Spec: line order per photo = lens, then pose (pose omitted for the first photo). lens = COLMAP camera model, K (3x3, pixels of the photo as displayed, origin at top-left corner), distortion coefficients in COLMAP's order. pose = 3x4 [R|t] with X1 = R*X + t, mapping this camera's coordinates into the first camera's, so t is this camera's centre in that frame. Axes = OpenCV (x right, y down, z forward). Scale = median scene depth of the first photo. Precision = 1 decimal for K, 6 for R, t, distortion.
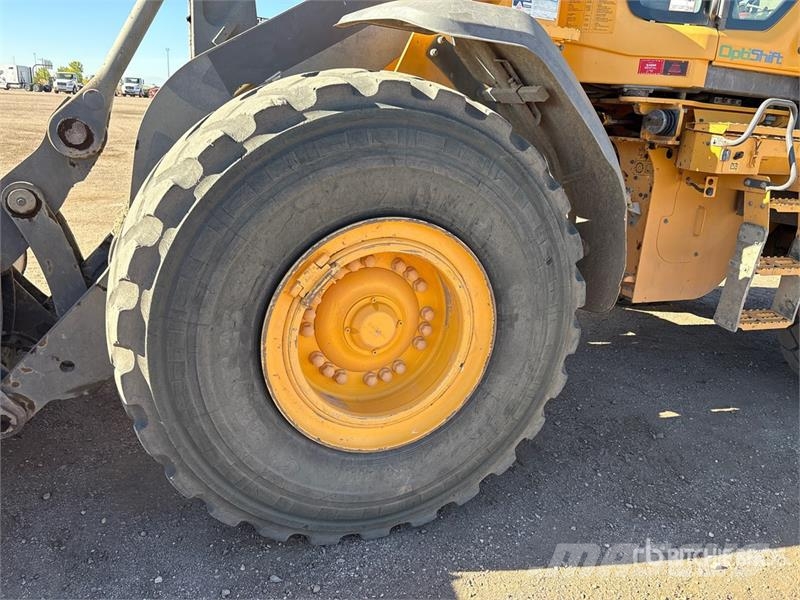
lens RADIAL K [[592.0, 0, 399.6], [0, 592.0, 290.6], [0, 0, 1]] dist [0.025715, -0.006513]
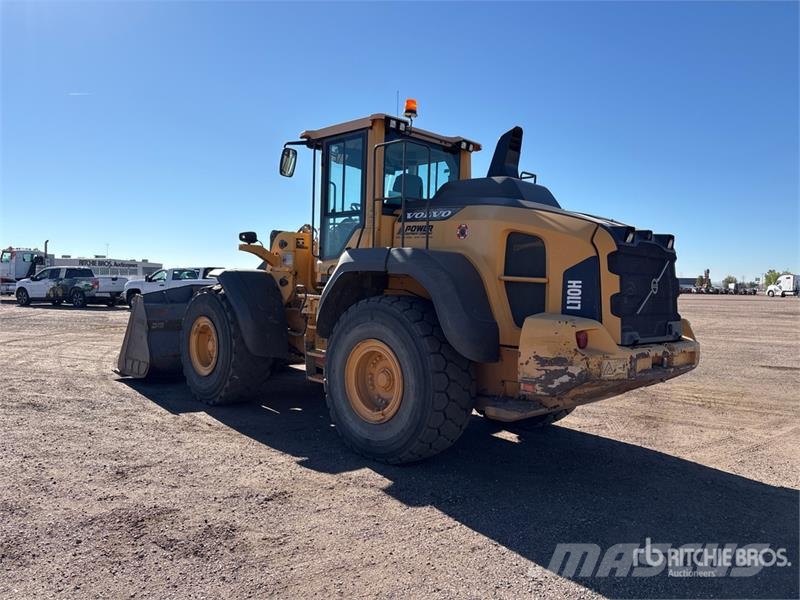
lens RADIAL K [[606.1, 0, 403.4], [0, 606.1, 300.3], [0, 0, 1]] dist [0.015547, -0.007157]
pose [[0.394886, -0.024582, -0.918401, 4.285112], [-0.265695, 0.953871, -0.139773, 0.000276], [0.879472, 0.299209, 0.370139, 0.545156]]
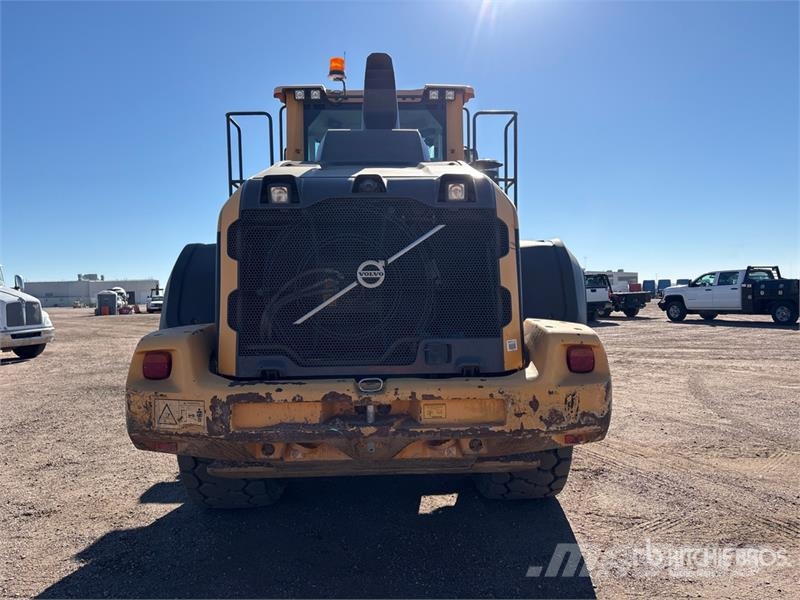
lens RADIAL K [[606.1, 0, 403.4], [0, 606.1, 300.3], [0, 0, 1]] dist [0.015547, -0.007157]
pose [[-0.342954, -0.038689, -0.938555, 3.615895], [-0.270028, 0.961040, 0.059054, -0.768333], [0.899704, 0.273689, -0.340040, 3.062386]]
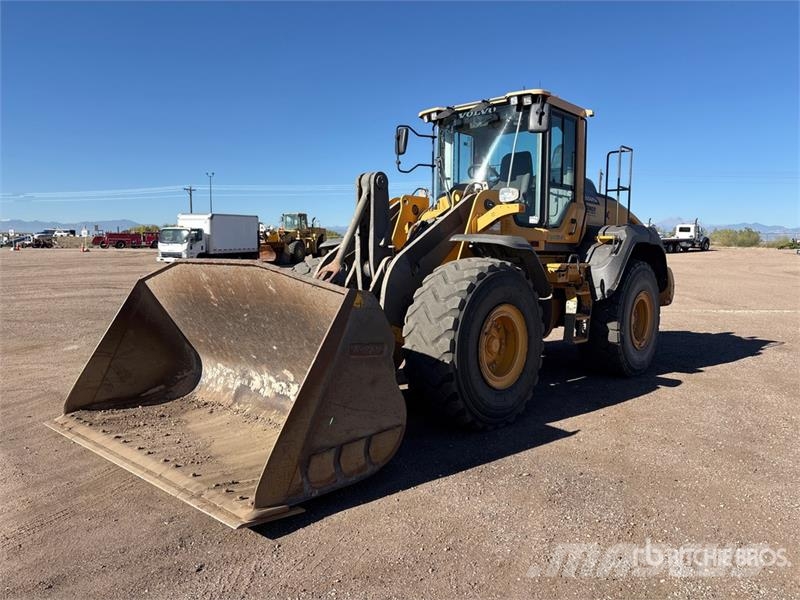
lens RADIAL K [[598.6, 0, 410.2], [0, 598.6, 294.9], [0, 0, 1]] dist [0.066092, -0.100280]
pose [[0.894411, -0.085713, 0.438956, -1.617013], [0.171584, 0.972124, -0.159794, 0.216489], [-0.413023, 0.218239, 0.884185, -1.388338]]
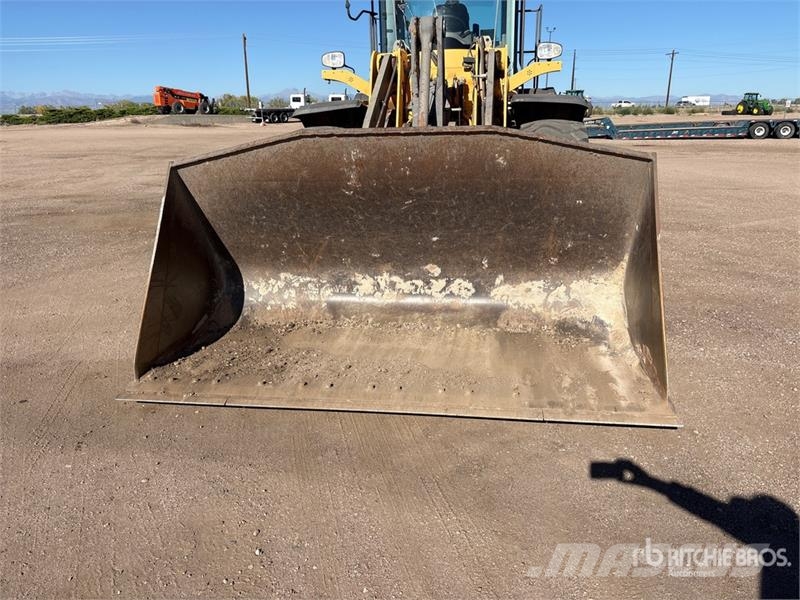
lens RADIAL K [[606.1, 0, 403.4], [0, 606.1, 300.3], [0, 0, 1]] dist [0.015547, -0.007157]
pose [[0.494369, -0.310305, 0.811979, -2.865892], [0.293471, 0.938848, 0.180110, -0.281935], [-0.818214, 0.149251, 0.555203, 0.107879]]
